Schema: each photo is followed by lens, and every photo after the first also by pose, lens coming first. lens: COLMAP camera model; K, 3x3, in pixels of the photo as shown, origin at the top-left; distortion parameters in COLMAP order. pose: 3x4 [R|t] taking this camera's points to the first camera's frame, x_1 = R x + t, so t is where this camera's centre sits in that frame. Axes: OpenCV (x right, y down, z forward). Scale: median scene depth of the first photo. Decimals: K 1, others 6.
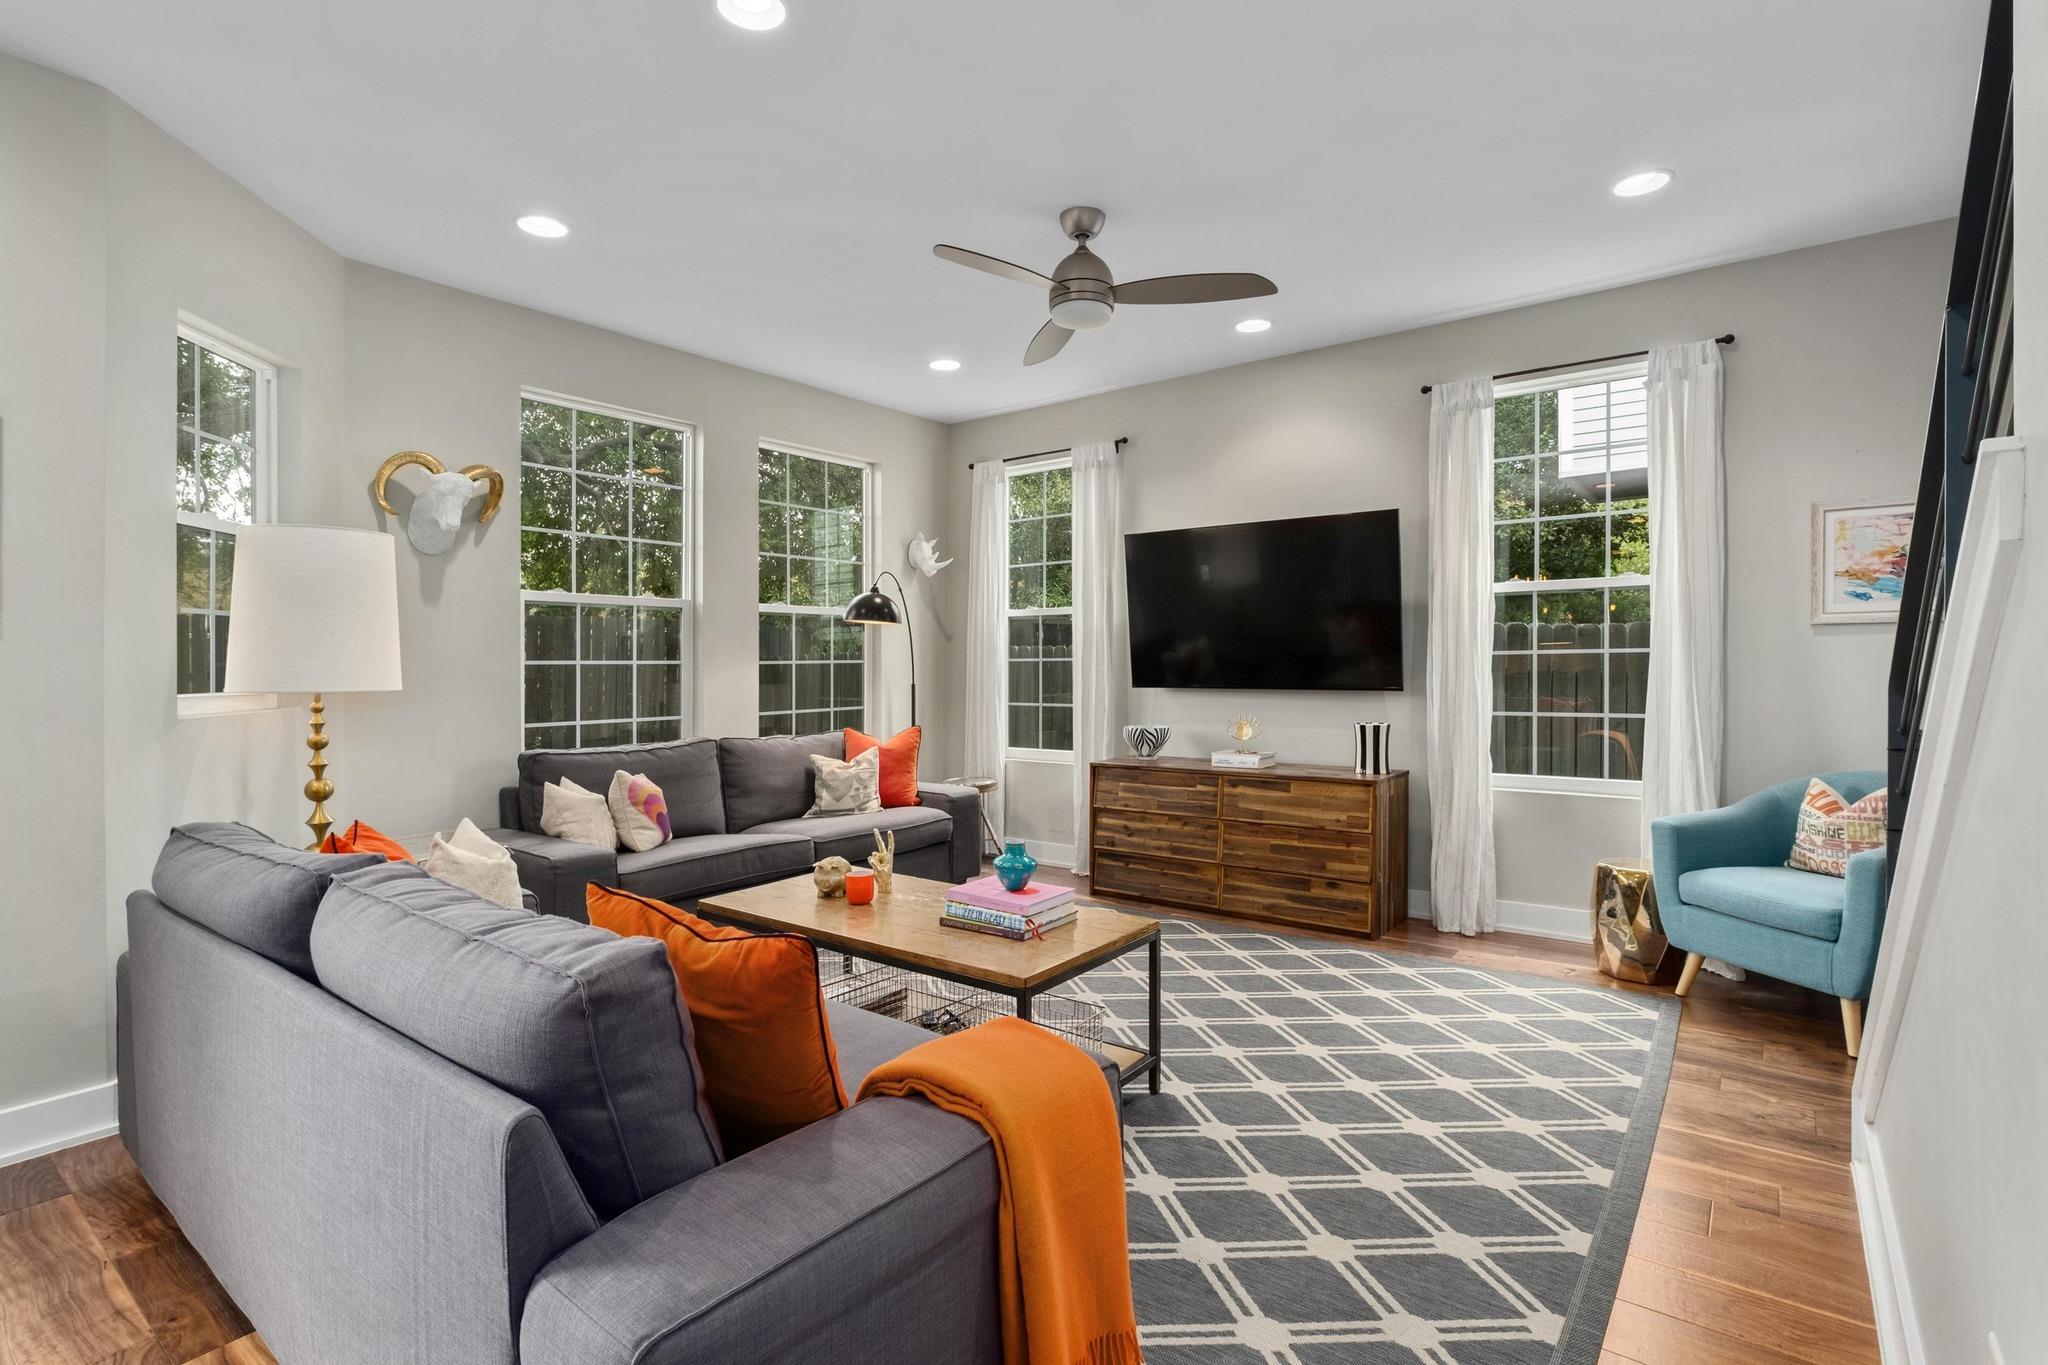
lens RADIAL K [[973.8, 0, 1030.6], [0, 973.8, 675.7], [0, 0, 1]] dist [-0.011479, 0.002384]
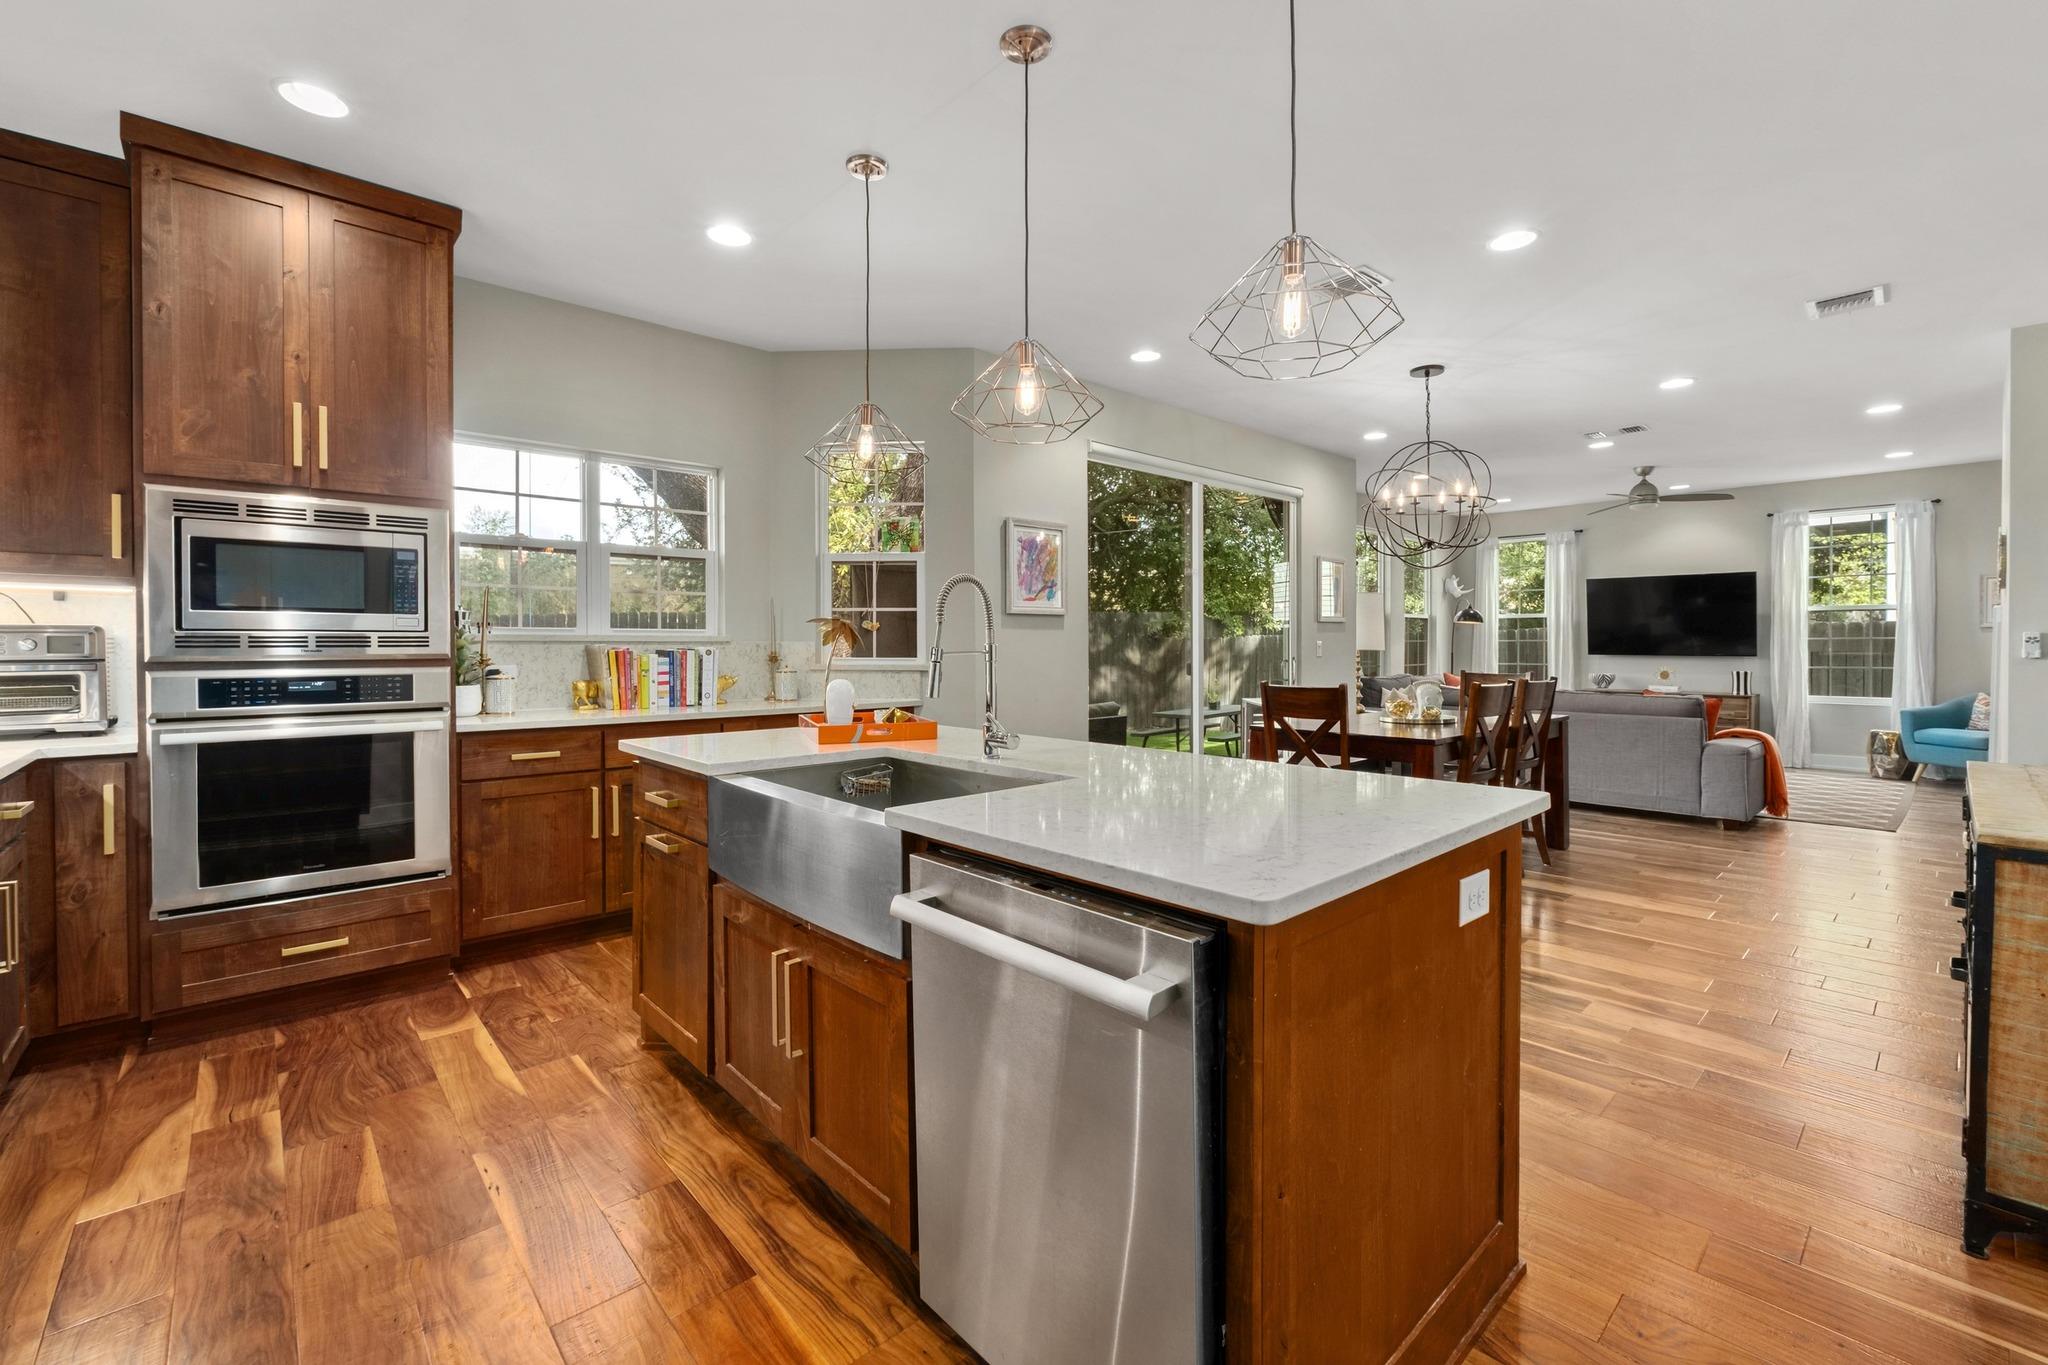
lens RADIAL K [[861.8, 0, 1004.2], [0, 861.8, 644.9], [0, 0, 1]] dist [-0.015865, 0.002111]
pose [[0.981431, 0.007124, -0.191685, -0.933968], [-0.008354, 0.999949, -0.005608, 0.016207], [0.191635, 0.007105, 0.981441, -1.223652]]
